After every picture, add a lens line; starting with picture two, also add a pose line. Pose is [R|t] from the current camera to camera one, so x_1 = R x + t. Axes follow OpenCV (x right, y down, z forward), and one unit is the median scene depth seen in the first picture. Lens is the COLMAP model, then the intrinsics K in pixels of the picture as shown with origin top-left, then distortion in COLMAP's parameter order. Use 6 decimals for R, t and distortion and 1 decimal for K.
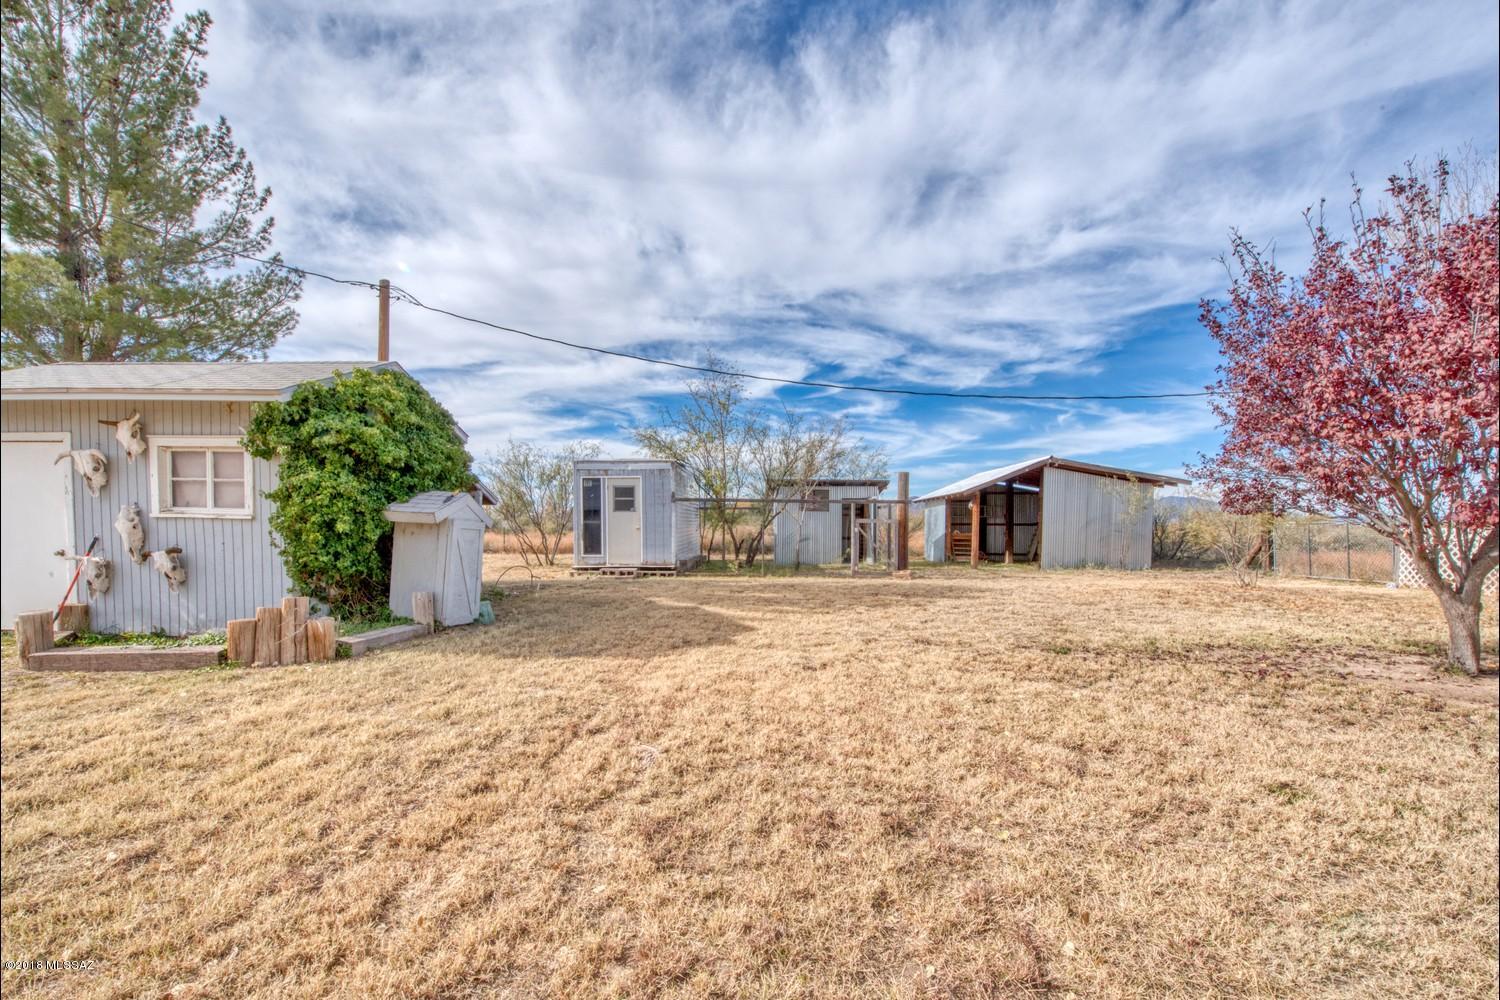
lens RADIAL K [[656.7, 0, 748.4], [0, 656.7, 521.5], [0, 0, 1]] dist [-0.000089, 0.000054]
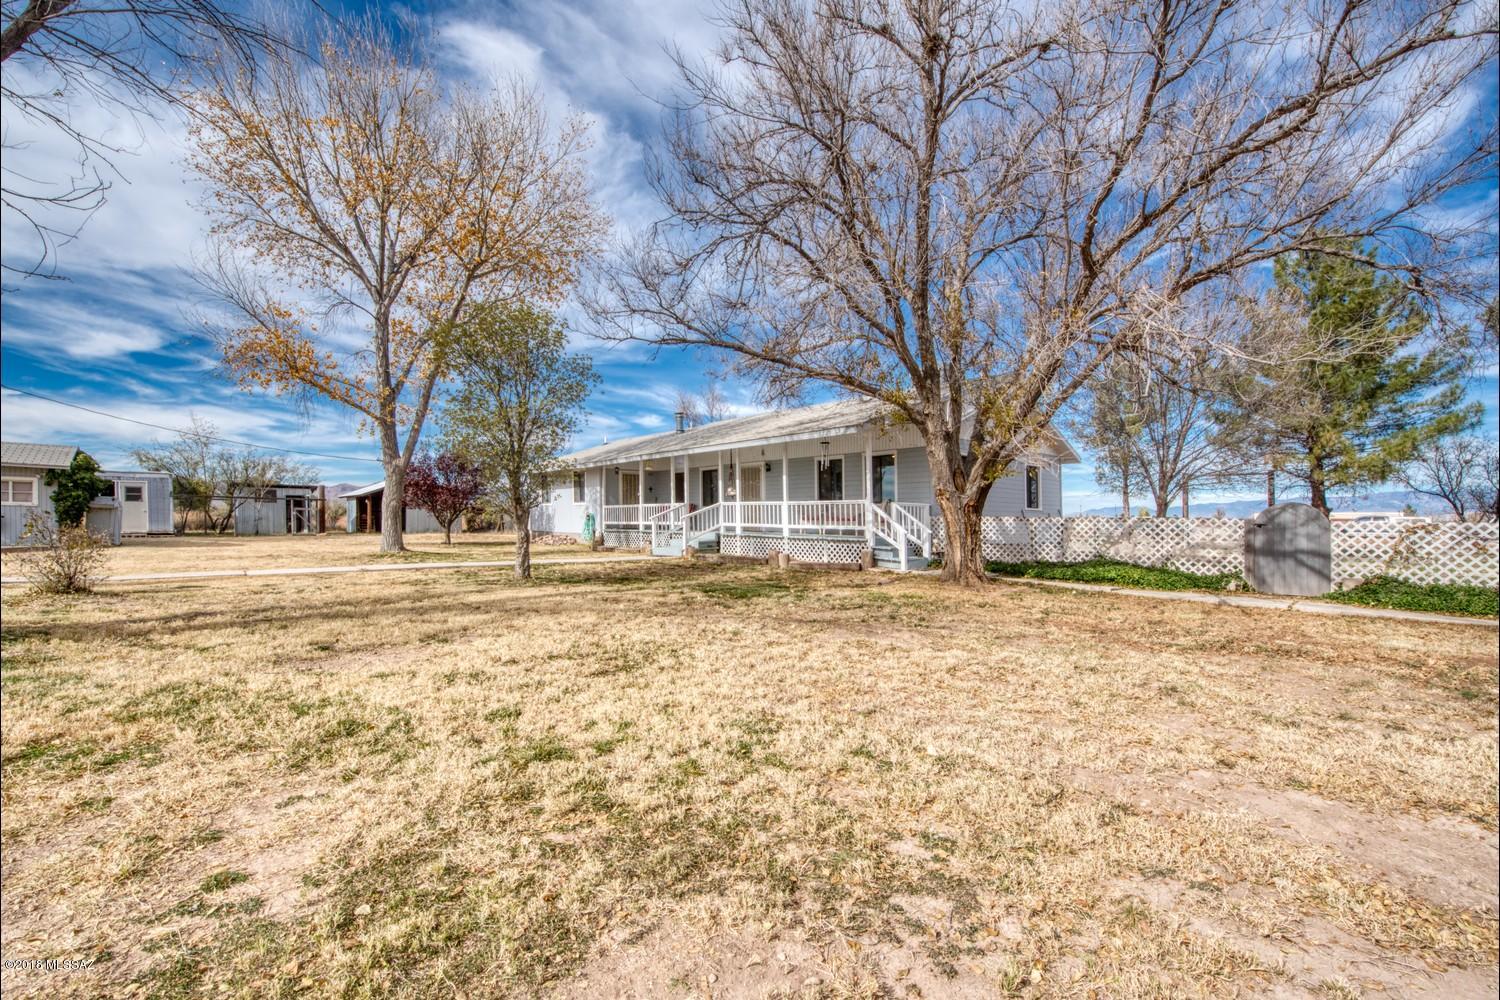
lens RADIAL K [[656.7, 0, 748.4], [0, 656.7, 521.5], [0, 0, 1]] dist [-0.000089, 0.000054]
pose [[0.724855, 0.000579, 0.688901, -0.207103], [-0.012991, 0.999833, 0.012829, -0.005762], [-0.688779, -0.018248, 0.724742, -1.370802]]
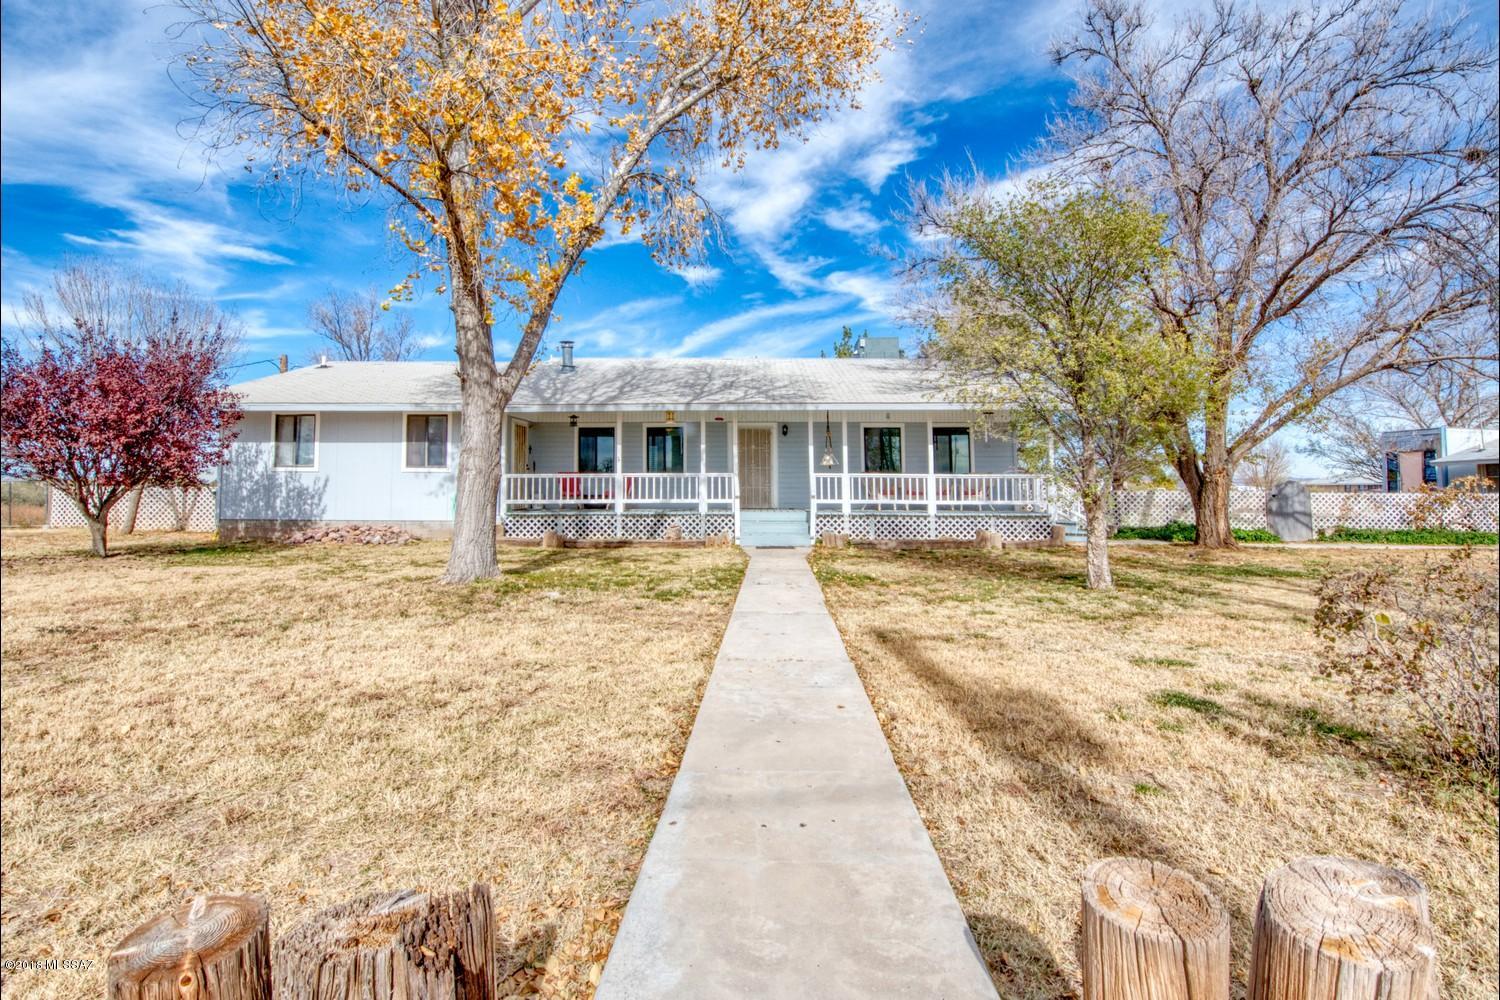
lens RADIAL K [[658.4, 0, 749.9], [0, 658.4, 489.0], [0, 0, 1]] dist [0.000995, 0.000006]
pose [[-0.047200, -0.001555, 0.998884, -0.347194], [-0.011178, 0.999937, 0.001029, -0.002328], [-0.998823, -0.011117, -0.047215, -0.304197]]
